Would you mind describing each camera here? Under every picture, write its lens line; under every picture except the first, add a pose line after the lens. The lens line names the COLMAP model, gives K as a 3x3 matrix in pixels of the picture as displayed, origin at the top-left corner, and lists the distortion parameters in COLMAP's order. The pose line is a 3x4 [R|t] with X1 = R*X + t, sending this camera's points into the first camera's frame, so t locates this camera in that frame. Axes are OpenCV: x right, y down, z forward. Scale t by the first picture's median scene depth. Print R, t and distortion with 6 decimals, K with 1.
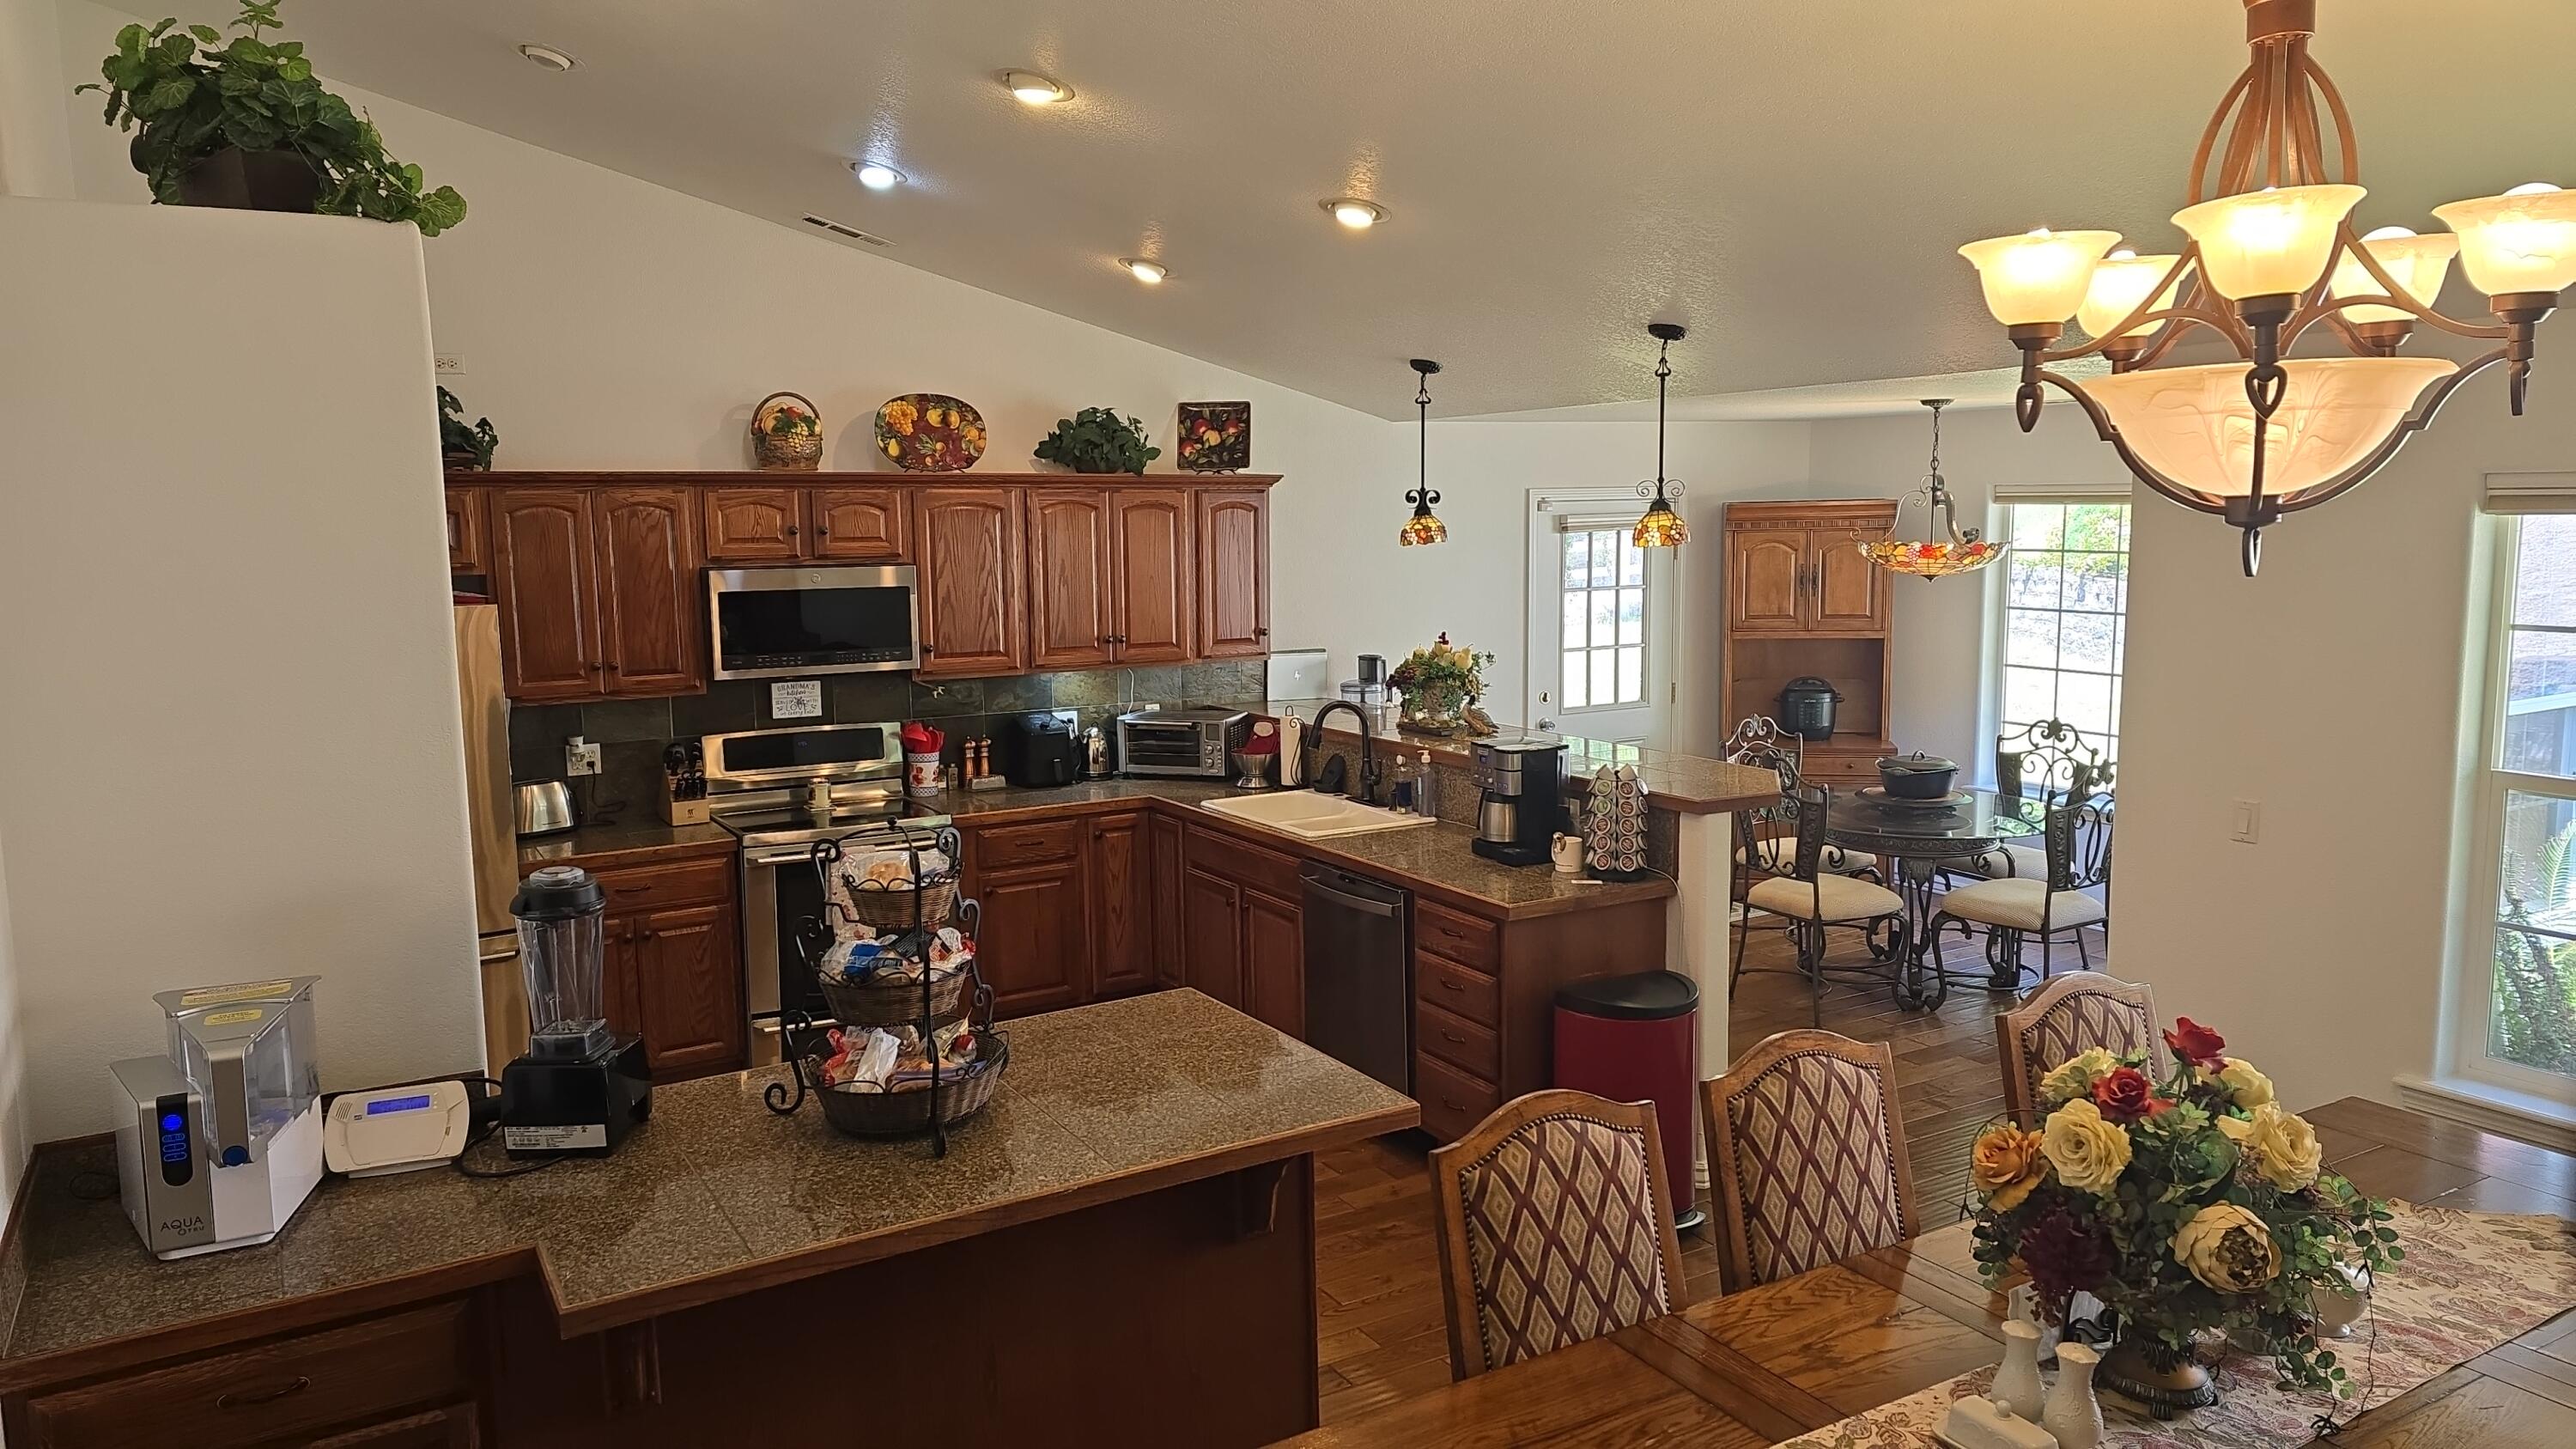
lens RADIAL K [[1730.9, 0, 1222.0], [0, 1730.9, 710.3], [0, 0, 1]] dist [0.082566, -0.075691]
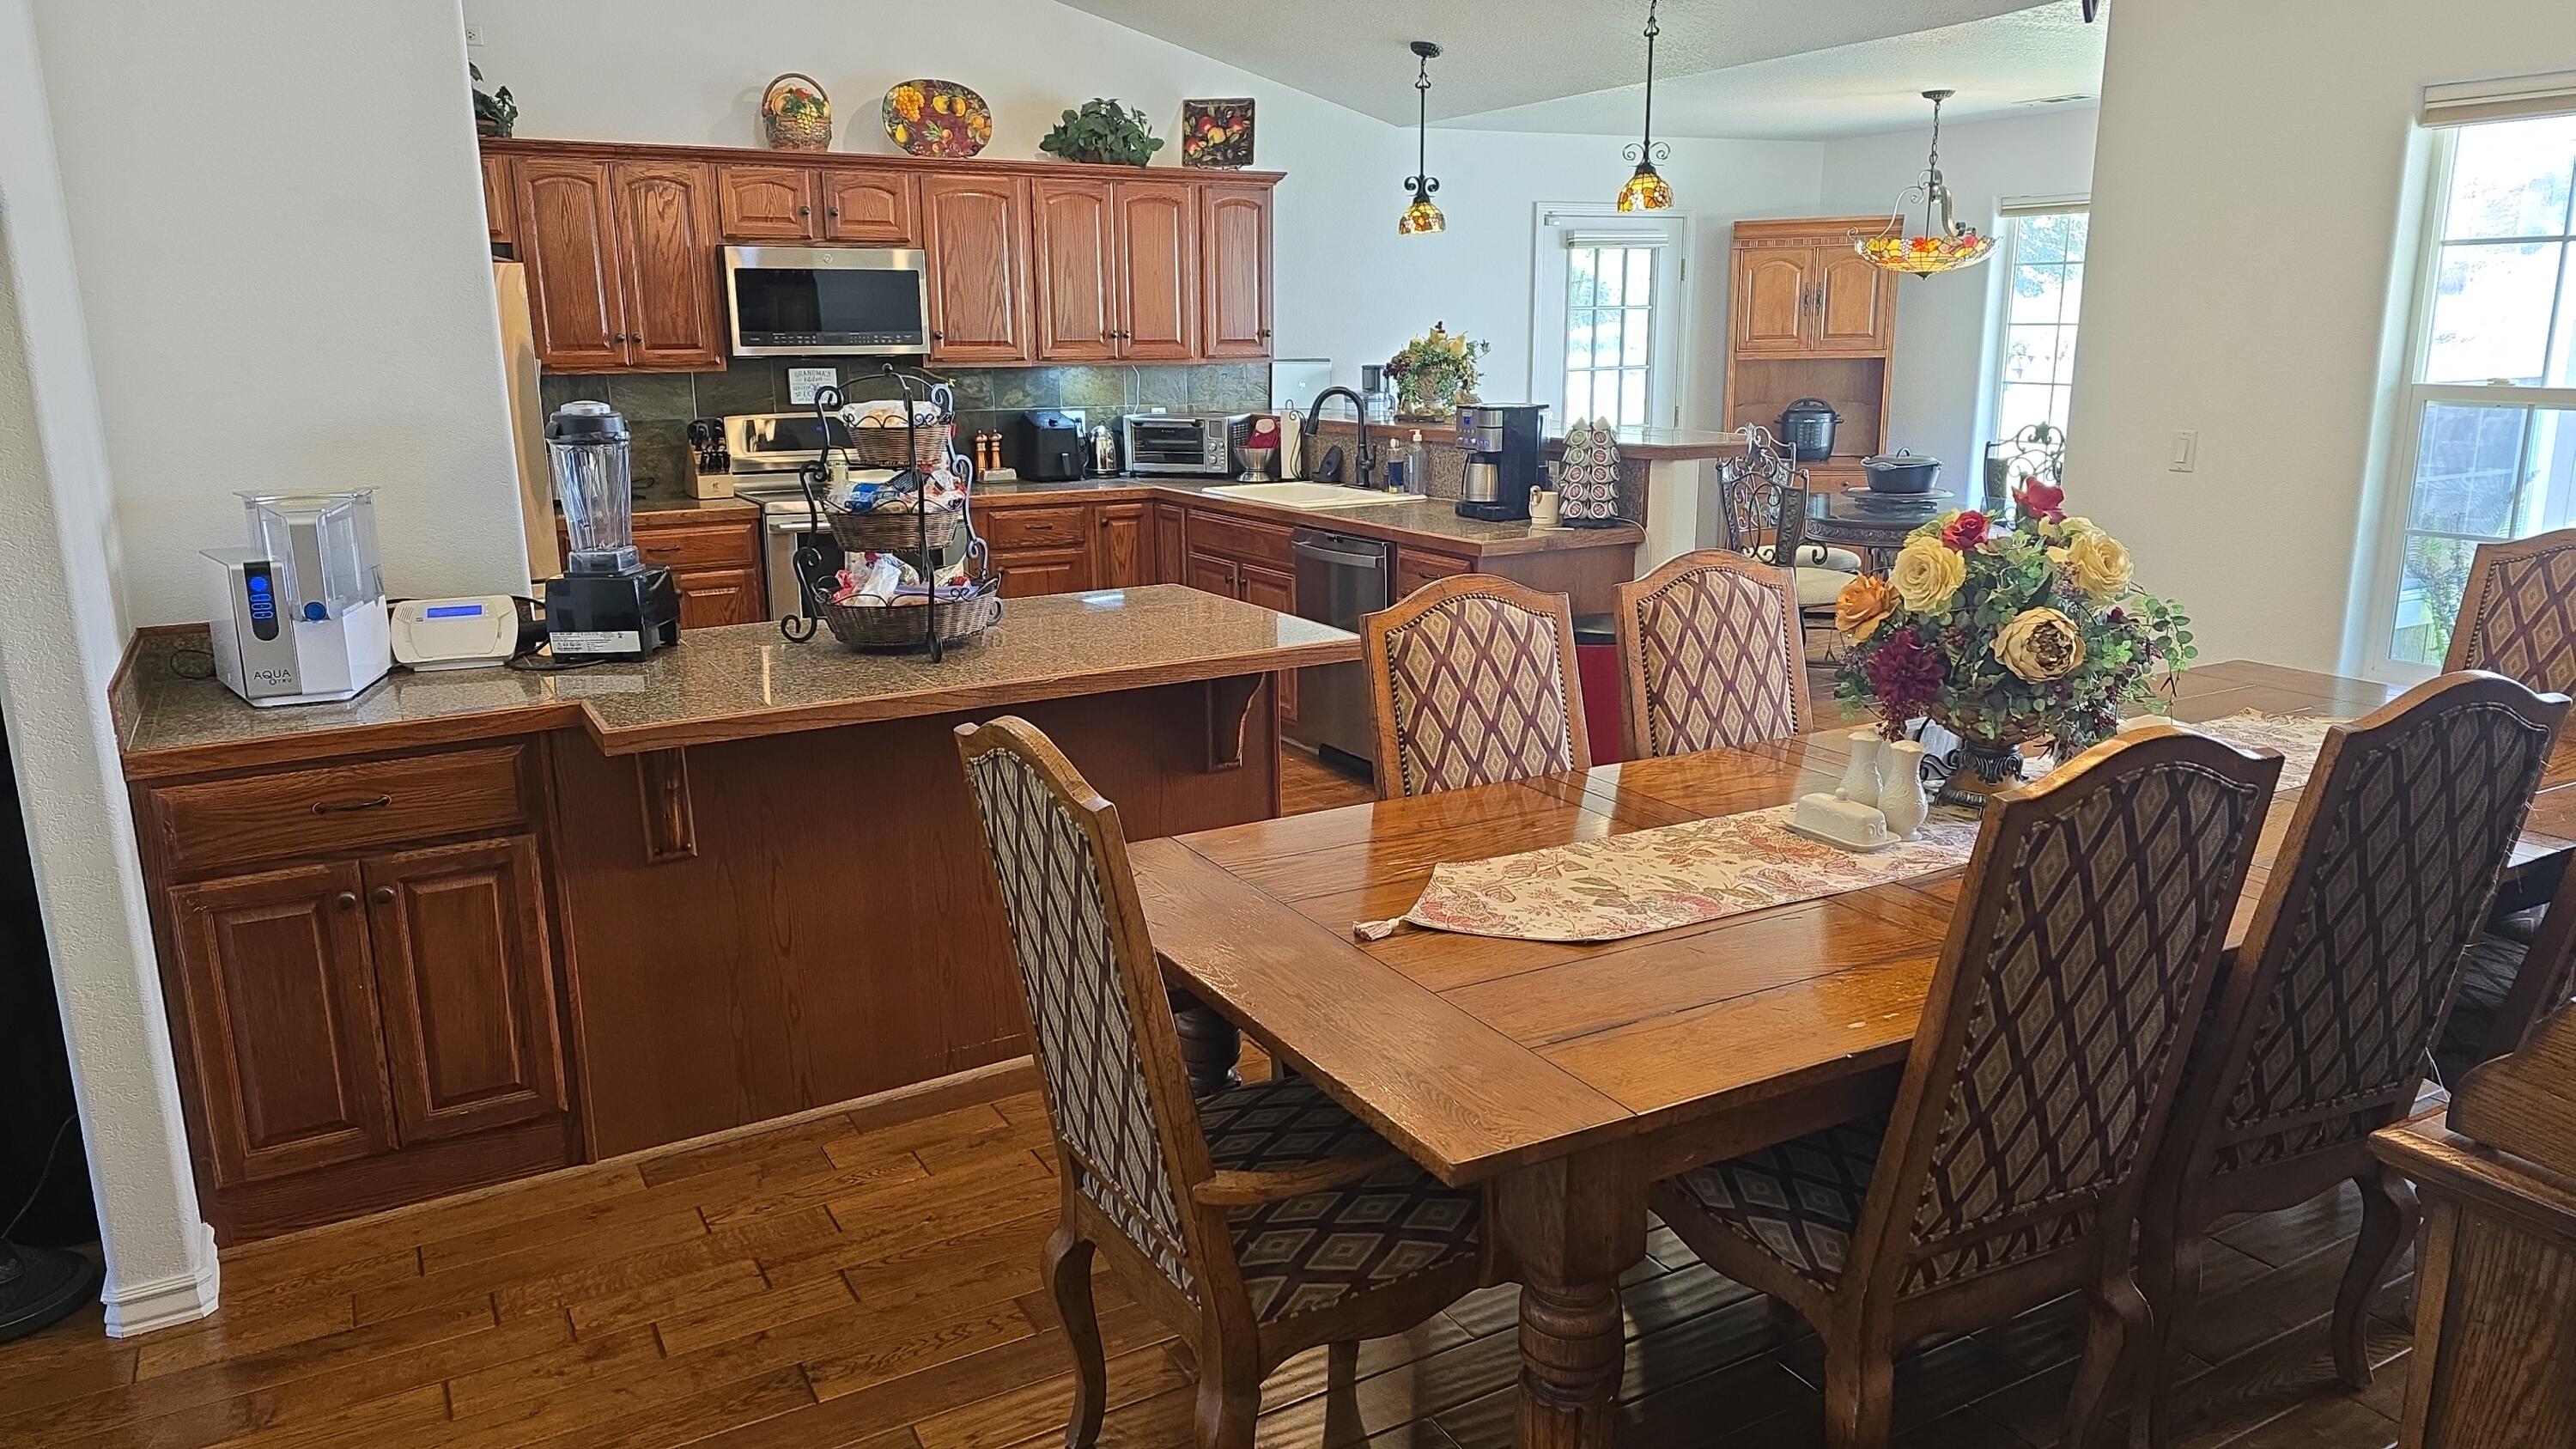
lens RADIAL K [[1730.9, 0, 1219.7], [0, 1730.9, 699.0], [0, 0, 1]] dist [0.082566, -0.075691]
pose [[0.999802, 0.004940, -0.019286, 0.023112], [-0.002968, 0.994887, 0.100952, 0.090261], [0.019686, -0.100874, 0.994704, -0.060119]]
